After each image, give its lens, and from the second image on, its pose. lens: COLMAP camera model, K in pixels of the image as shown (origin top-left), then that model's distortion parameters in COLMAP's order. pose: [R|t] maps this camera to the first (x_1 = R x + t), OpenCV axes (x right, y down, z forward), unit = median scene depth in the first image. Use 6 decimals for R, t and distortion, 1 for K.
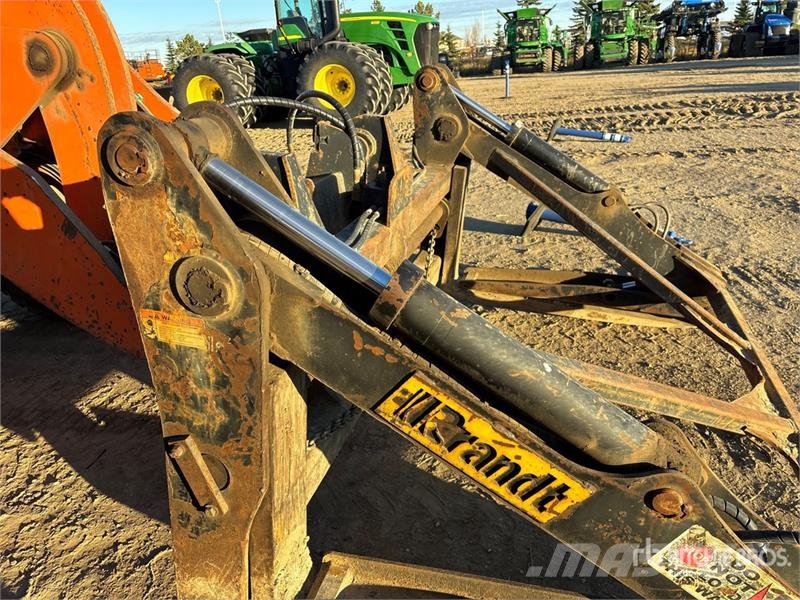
lens RADIAL K [[607.1, 0, 401.2], [0, 607.1, 297.8], [0, 0, 1]] dist [0.023925, -0.011582]
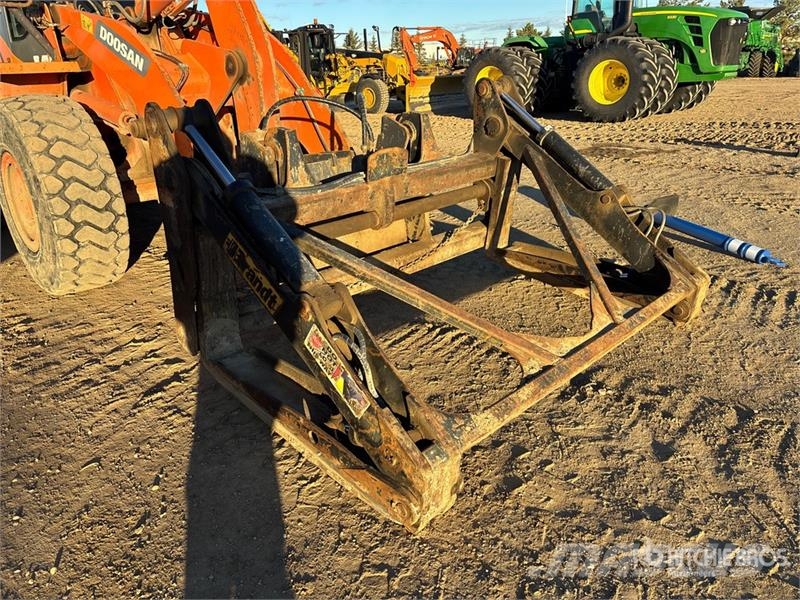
lens RADIAL K [[607.1, 0, 397.2], [0, 607.1, 301.5], [0, 0, 1]] dist [0.023925, -0.011582]
pose [[0.865525, 0.214300, -0.452705, 0.121507], [-0.203575, 0.976337, 0.072962, 0.007011], [0.457628, 0.029009, 0.888670, -0.050698]]
